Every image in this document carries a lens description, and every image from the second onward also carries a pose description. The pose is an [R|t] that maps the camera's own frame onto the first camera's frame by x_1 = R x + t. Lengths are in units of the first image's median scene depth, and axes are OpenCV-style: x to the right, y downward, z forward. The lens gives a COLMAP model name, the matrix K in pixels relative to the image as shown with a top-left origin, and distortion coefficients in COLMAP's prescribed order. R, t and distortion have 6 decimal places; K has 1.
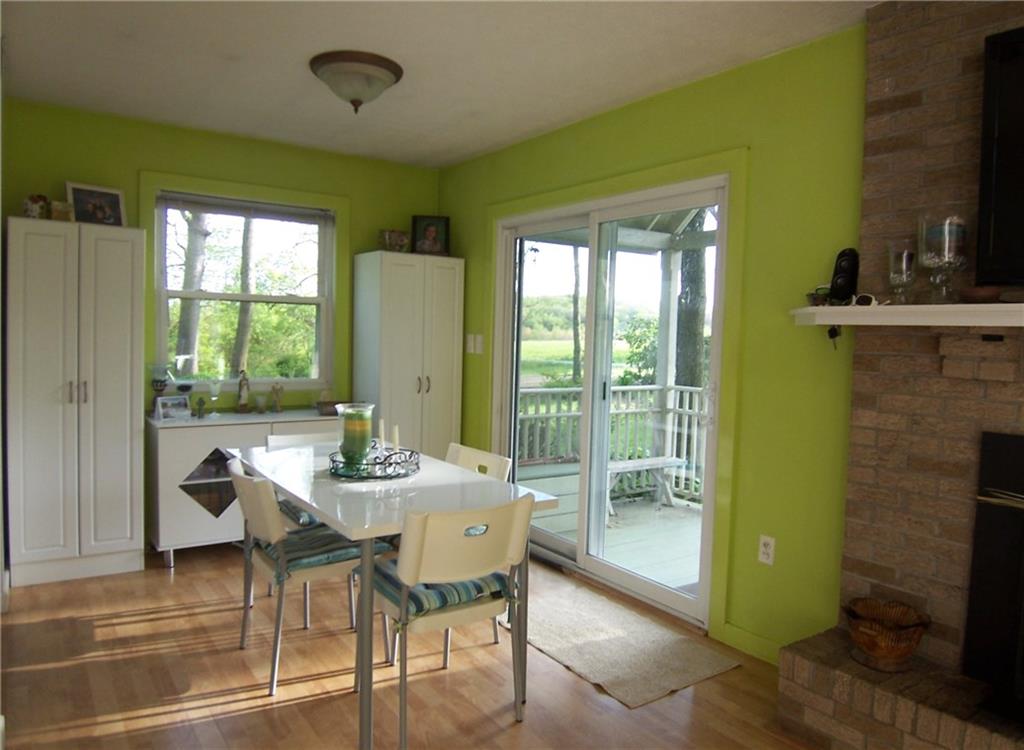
lens RADIAL K [[728.0, 0, 512.0], [0, 728.0, 375.0], [0, 0, 1]] dist [-0.068083, -0.002355]
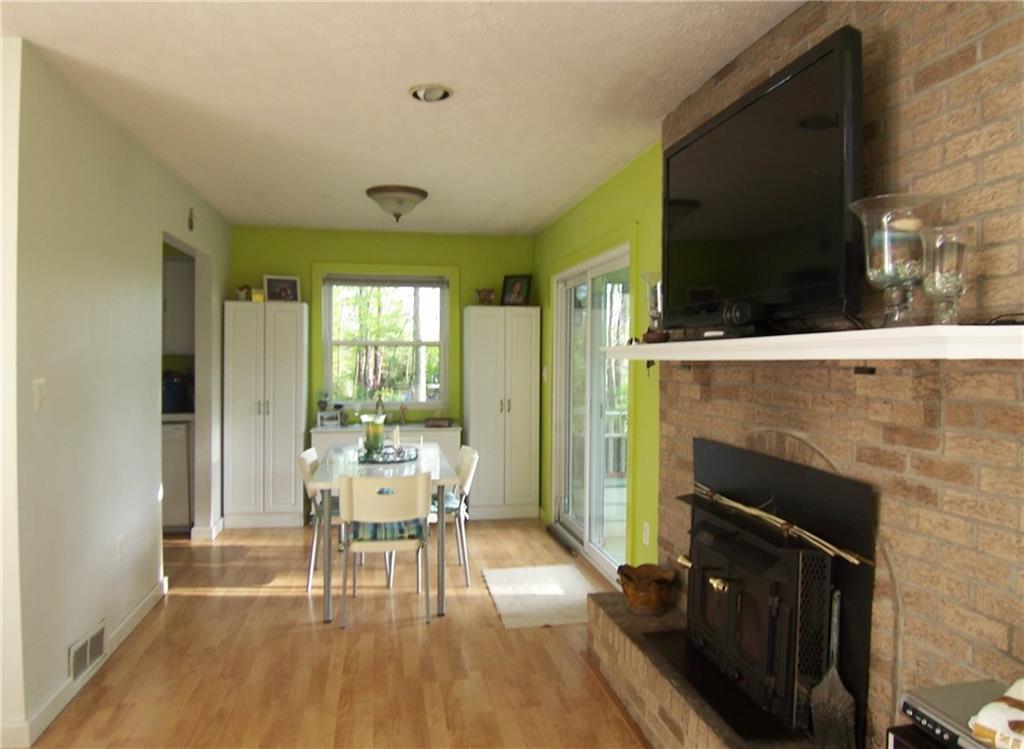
lens RADIAL K [[728.0, 0, 512.0], [0, 728.0, 374.5], [0, 0, 1]] dist [-0.068083, -0.002355]
pose [[0.906613, -0.013458, -0.421747, 0.525340], [-0.002788, 0.999278, -0.037880, 0.007814], [0.421953, 0.035519, 0.905922, -0.212500]]
